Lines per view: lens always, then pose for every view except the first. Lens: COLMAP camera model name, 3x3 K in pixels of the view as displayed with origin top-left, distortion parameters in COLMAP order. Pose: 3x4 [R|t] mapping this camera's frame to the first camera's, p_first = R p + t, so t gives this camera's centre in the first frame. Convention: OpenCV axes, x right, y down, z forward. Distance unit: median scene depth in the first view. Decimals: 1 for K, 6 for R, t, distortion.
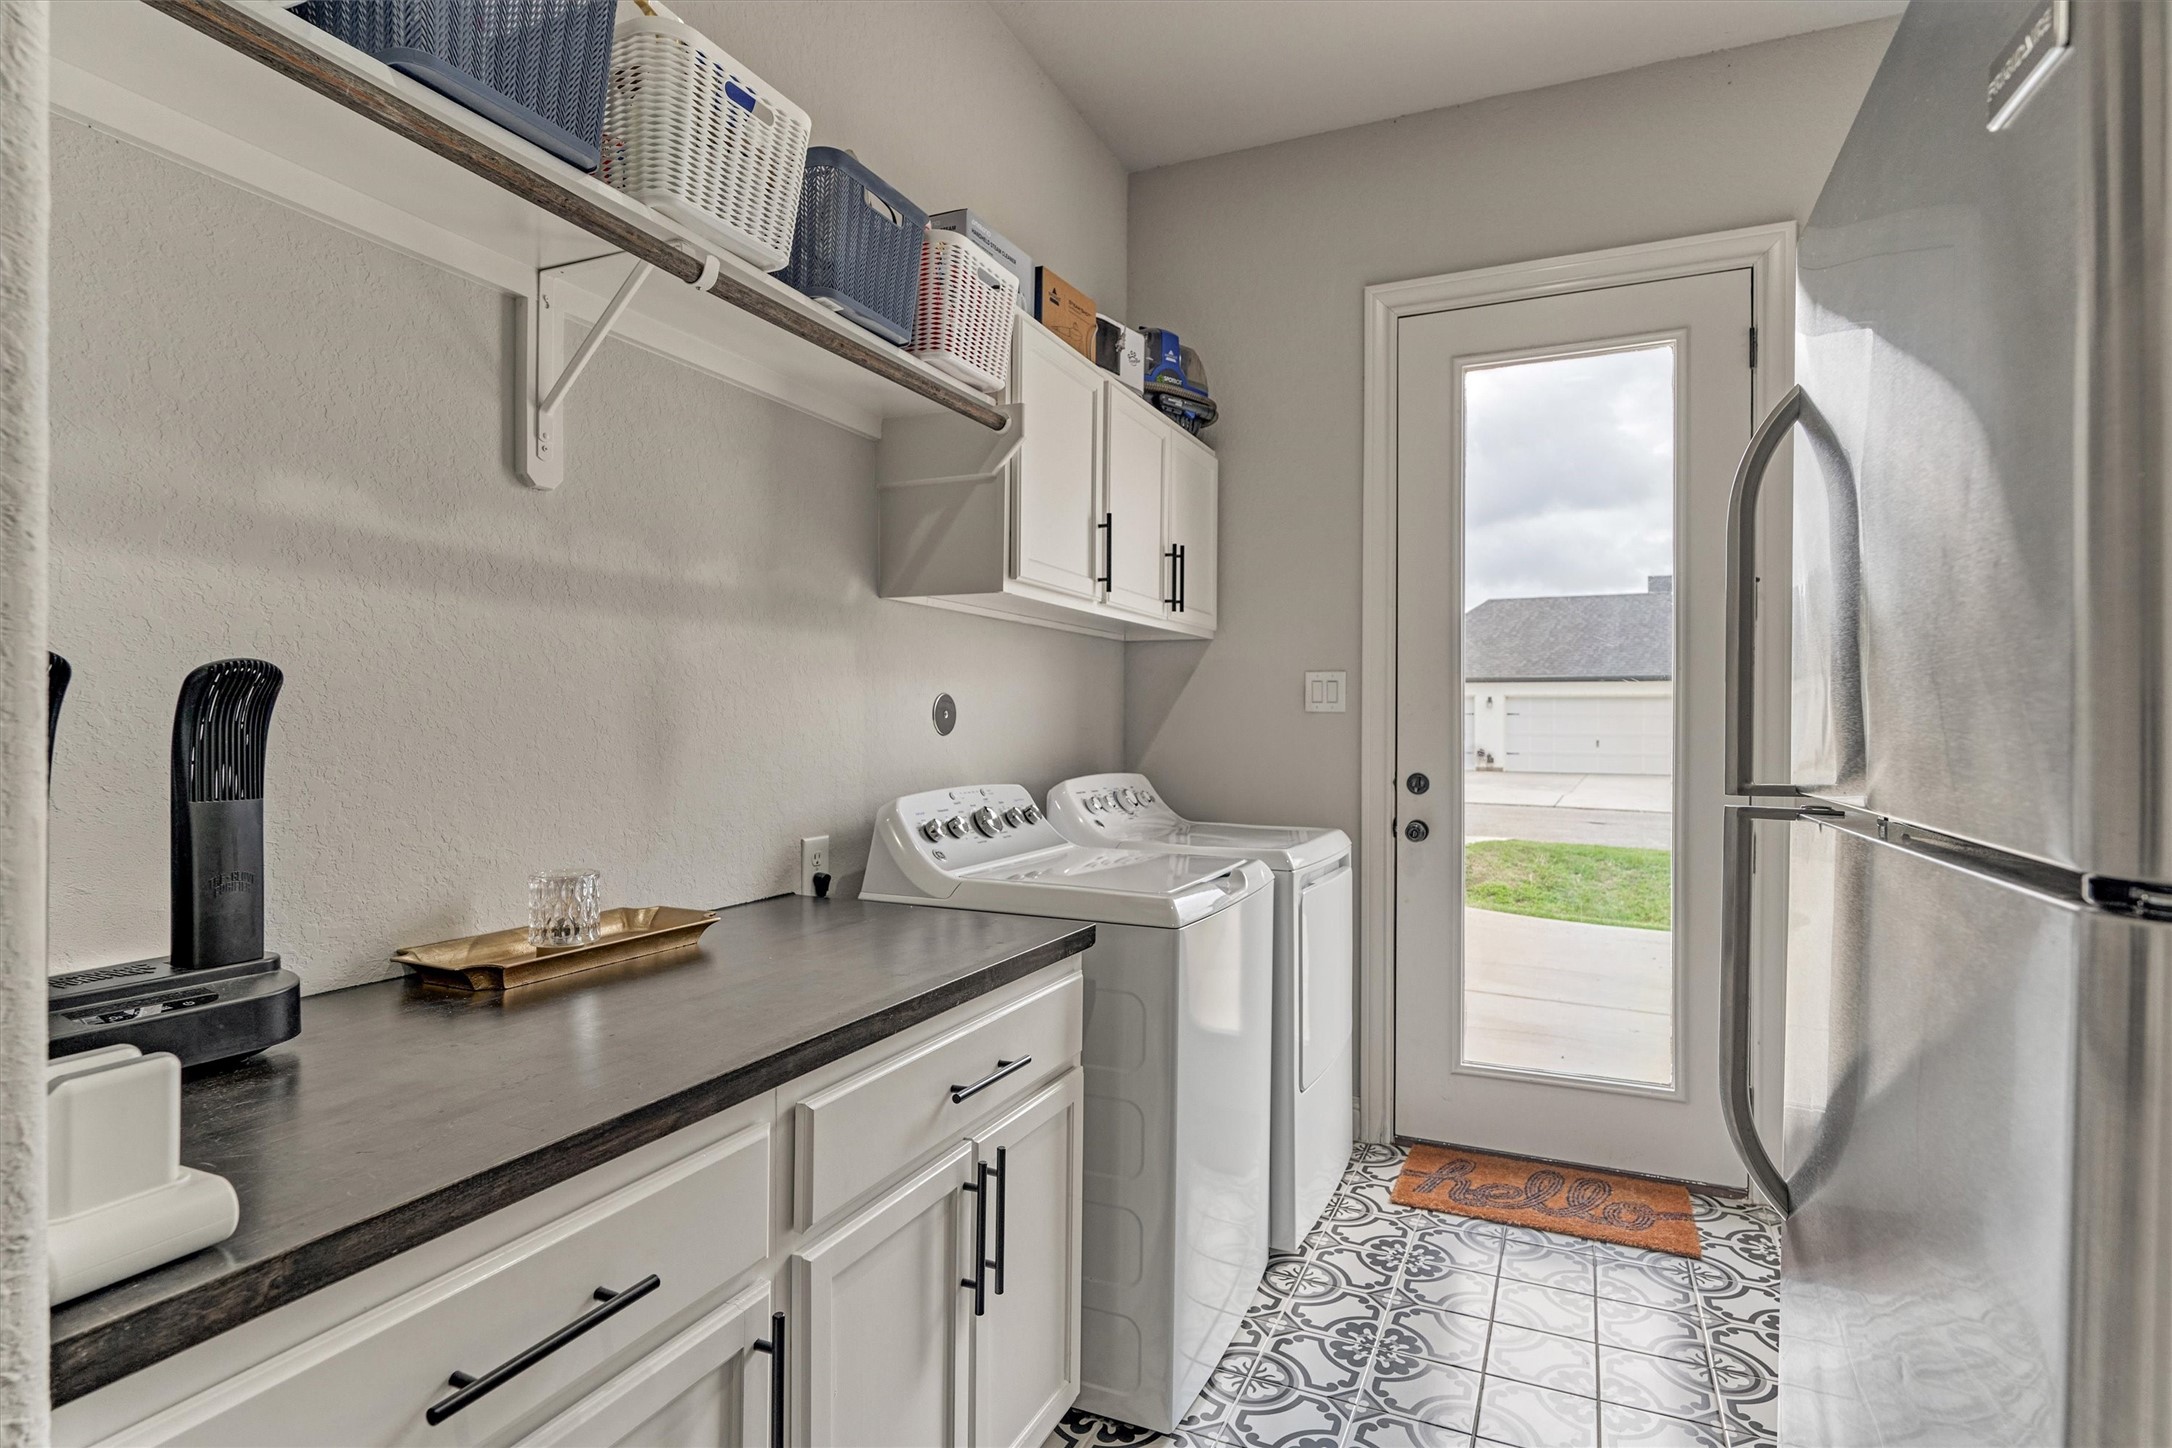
lens RADIAL K [[1068.8, 0, 1086.5], [0, 1068.8, 724.0], [0, 0, 1]] dist [-0.001436, -0.000860]
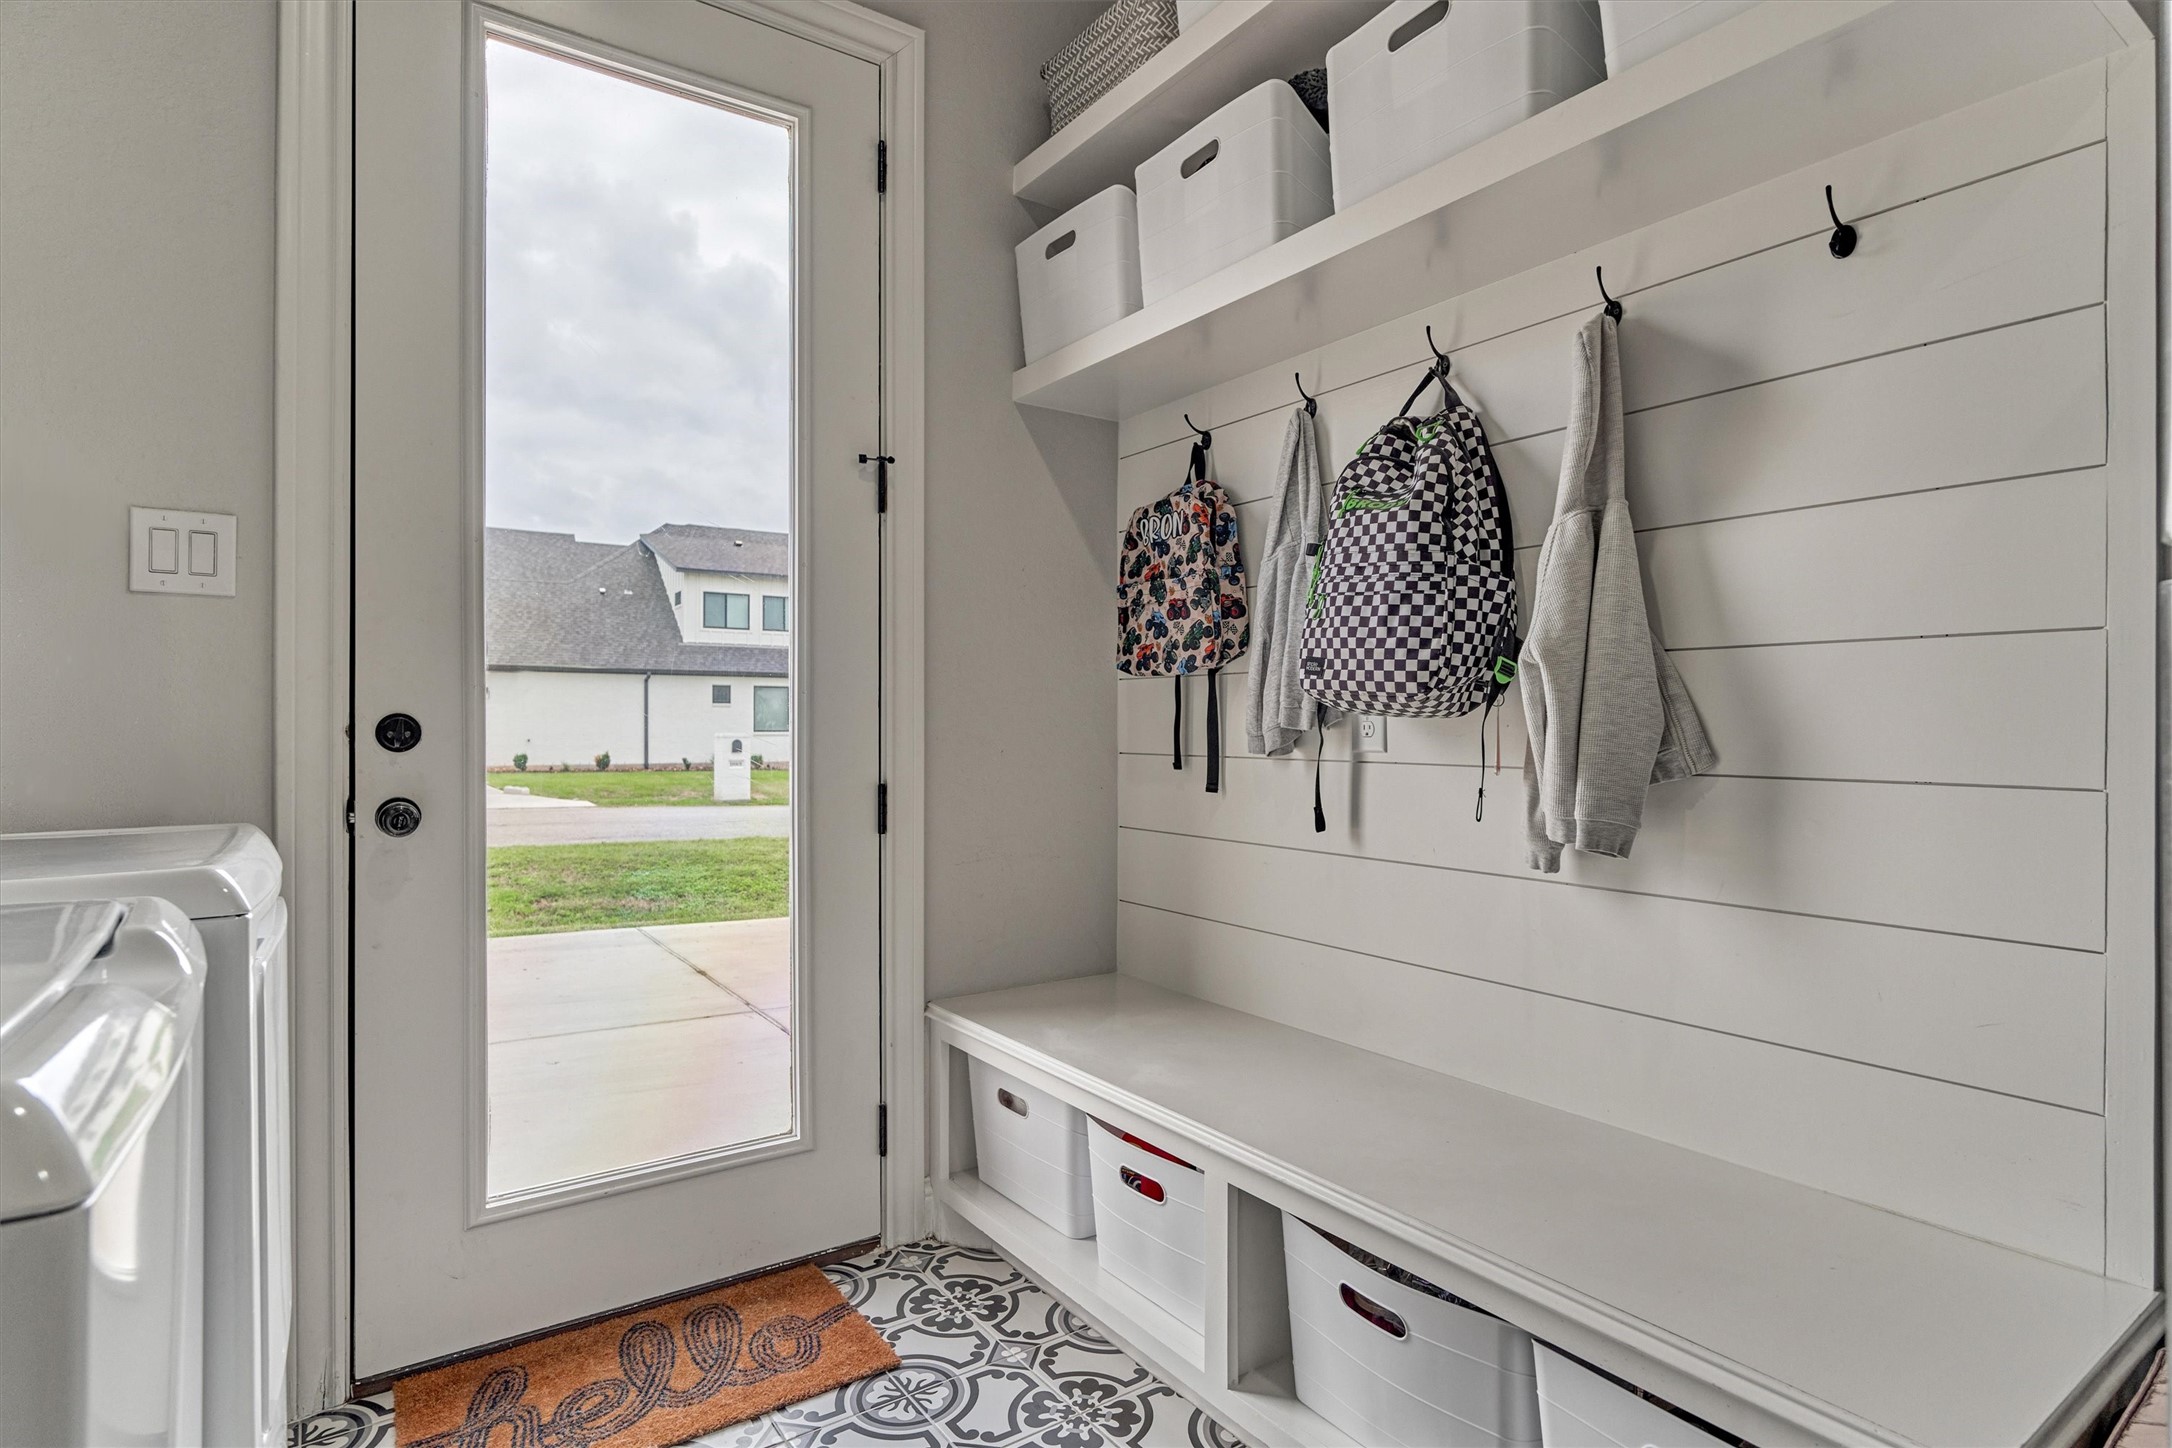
lens RADIAL K [[1111.1, 0, 1086.5], [0, 1111.1, 722.2], [0, 0, 1]] dist [-0.001100, -0.000829]
pose [[0.509975, -0.002107, 0.860187, -0.006065], [0.001486, 0.999998, 0.001568, 0.055282], [-0.860188, 0.000479, 0.509977, 0.436699]]
